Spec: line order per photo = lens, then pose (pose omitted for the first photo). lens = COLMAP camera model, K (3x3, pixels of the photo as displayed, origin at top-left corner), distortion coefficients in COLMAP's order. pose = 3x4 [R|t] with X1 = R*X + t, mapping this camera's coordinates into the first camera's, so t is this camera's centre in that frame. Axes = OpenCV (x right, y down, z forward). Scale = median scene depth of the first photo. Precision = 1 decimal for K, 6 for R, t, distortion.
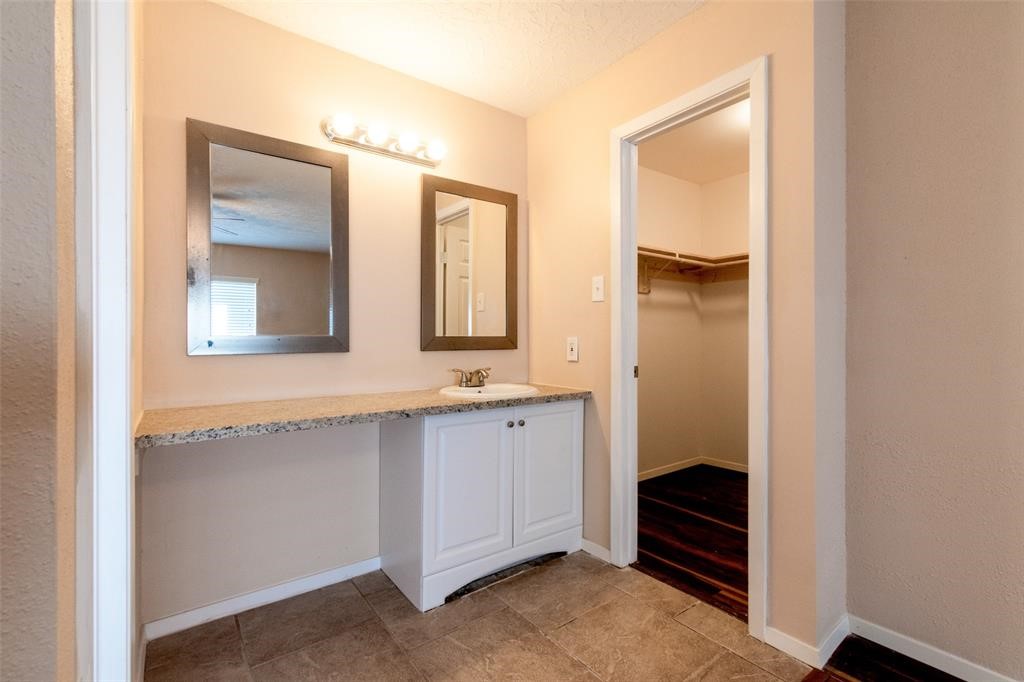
lens RADIAL K [[460.4, 0, 516.0], [0, 460.4, 335.9], [0, 0, 1]] dist [0.000538, 0.000281]
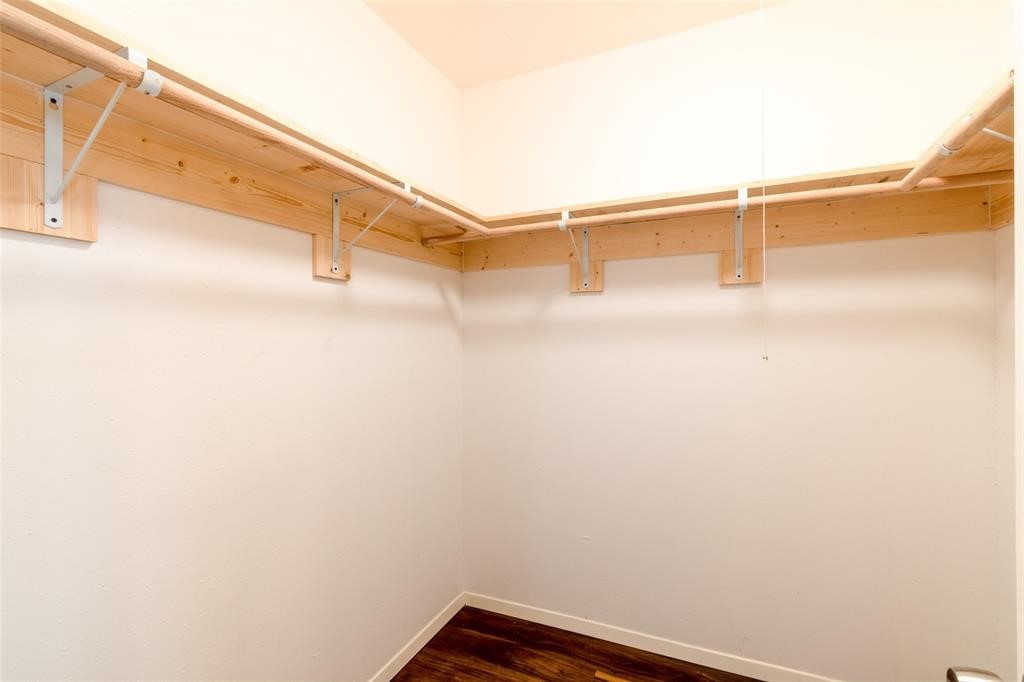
lens RADIAL K [[460.4, 0, 515.5], [0, 460.4, 340.0], [0, 0, 1]] dist [0.000538, 0.000281]
pose [[0.877571, -0.005076, 0.479420, 0.215725], [0.003407, 0.999985, 0.004351, -0.038632], [-0.479435, -0.002185, 0.877575, 0.541845]]
